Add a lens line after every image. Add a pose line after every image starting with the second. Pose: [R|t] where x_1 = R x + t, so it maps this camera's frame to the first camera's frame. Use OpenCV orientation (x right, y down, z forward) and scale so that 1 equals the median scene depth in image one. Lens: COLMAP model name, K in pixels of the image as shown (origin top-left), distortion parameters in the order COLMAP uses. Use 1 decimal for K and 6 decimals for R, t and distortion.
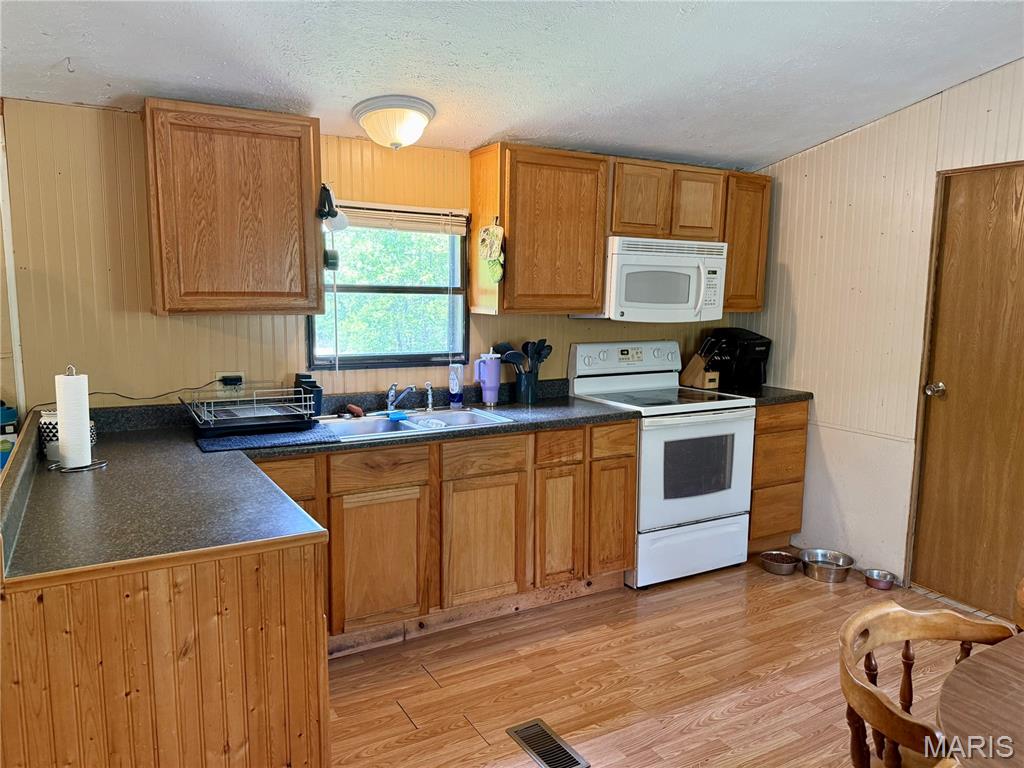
lens RADIAL K [[720.3, 0, 506.9], [0, 720.3, 389.4], [0, 0, 1]] dist [0.070441, -0.086741]
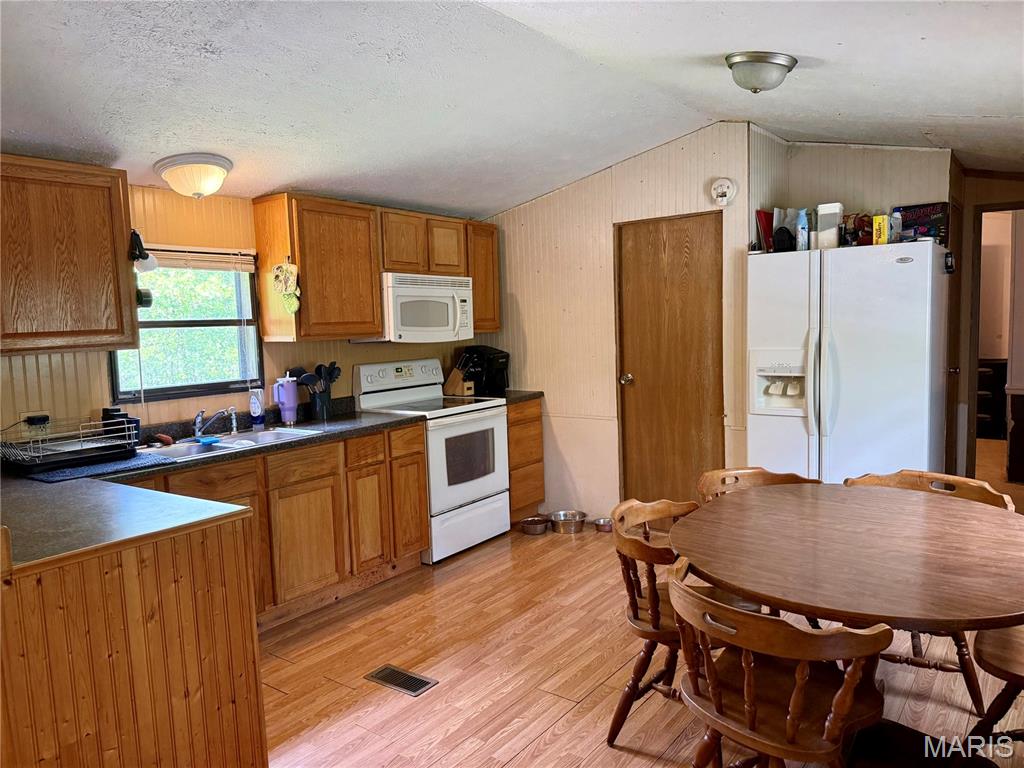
lens RADIAL K [[720.3, 0, 513.0], [0, 720.3, 390.1], [0, 0, 1]] dist [0.070441, -0.086741]
pose [[0.915277, -0.081093, 0.394578, -0.161184], [0.098840, 0.994794, -0.024826, 0.034985], [-0.390510, 0.061723, 0.918527, -0.182558]]
